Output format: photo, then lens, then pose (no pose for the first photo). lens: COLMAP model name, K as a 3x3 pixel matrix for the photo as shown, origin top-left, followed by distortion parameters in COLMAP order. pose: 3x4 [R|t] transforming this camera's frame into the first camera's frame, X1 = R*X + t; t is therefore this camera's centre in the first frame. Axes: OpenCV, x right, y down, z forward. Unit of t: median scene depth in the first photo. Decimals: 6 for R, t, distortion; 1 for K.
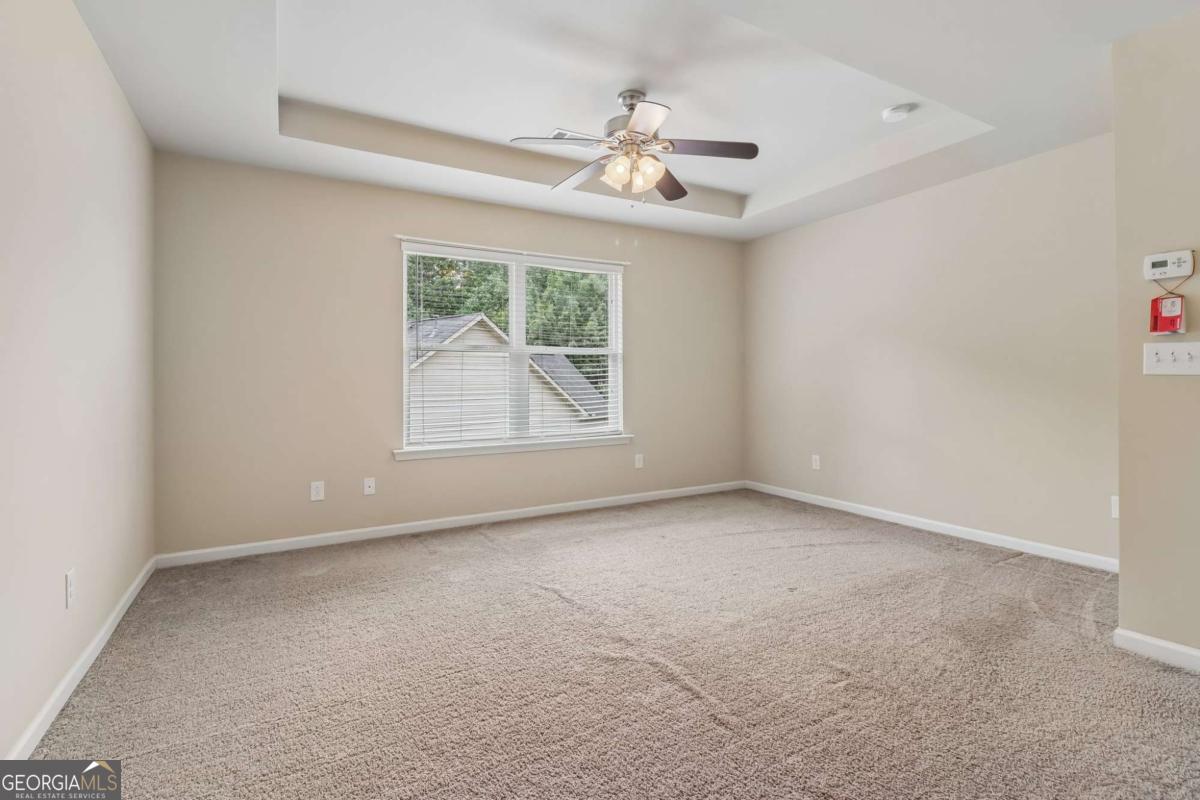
lens RADIAL K [[559.5, 0, 612.0], [0, 559.5, 380.5], [0, 0, 1]] dist [0.003275, -0.007697]
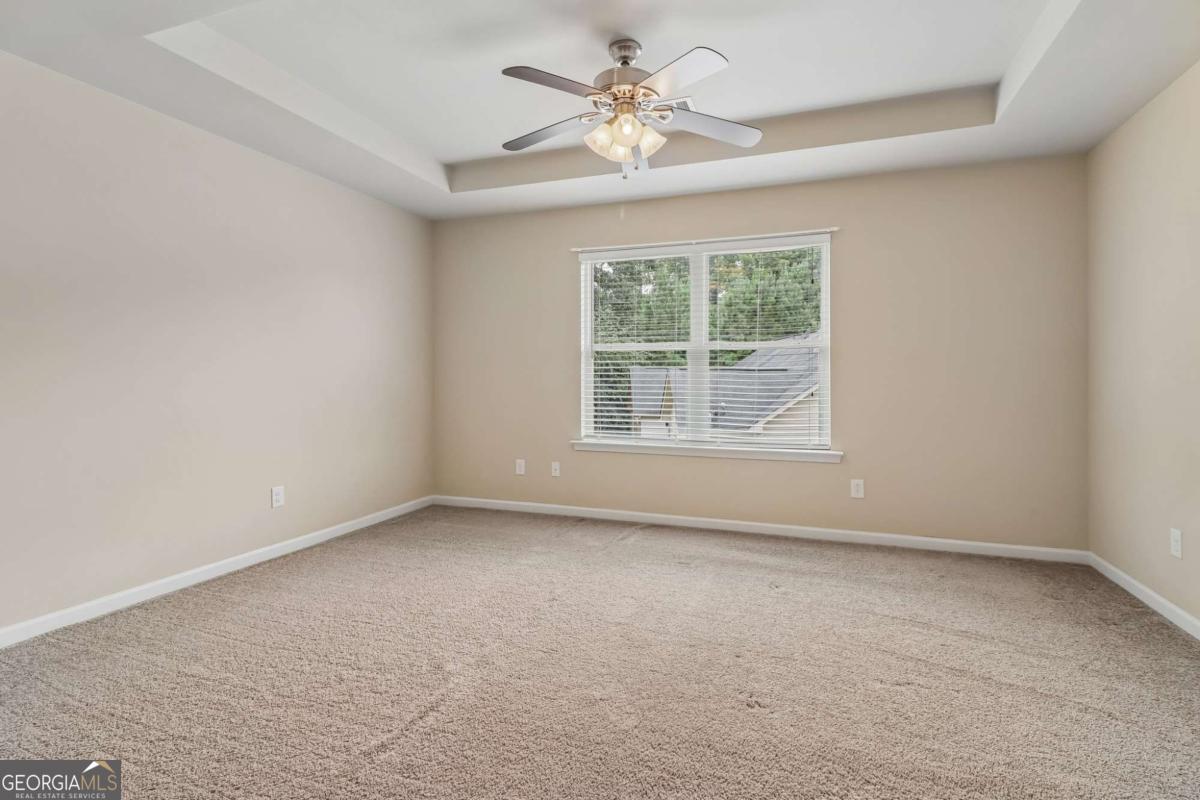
lens RADIAL K [[559.5, 0, 600.6], [0, 559.5, 376.3], [0, 0, 1]] dist [0.003275, -0.007697]
pose [[0.642314, 0.004274, -0.766430, 0.491440], [-0.007748, 0.999970, -0.000917, -0.003669], [0.766402, 0.006528, 0.642328, 0.311077]]
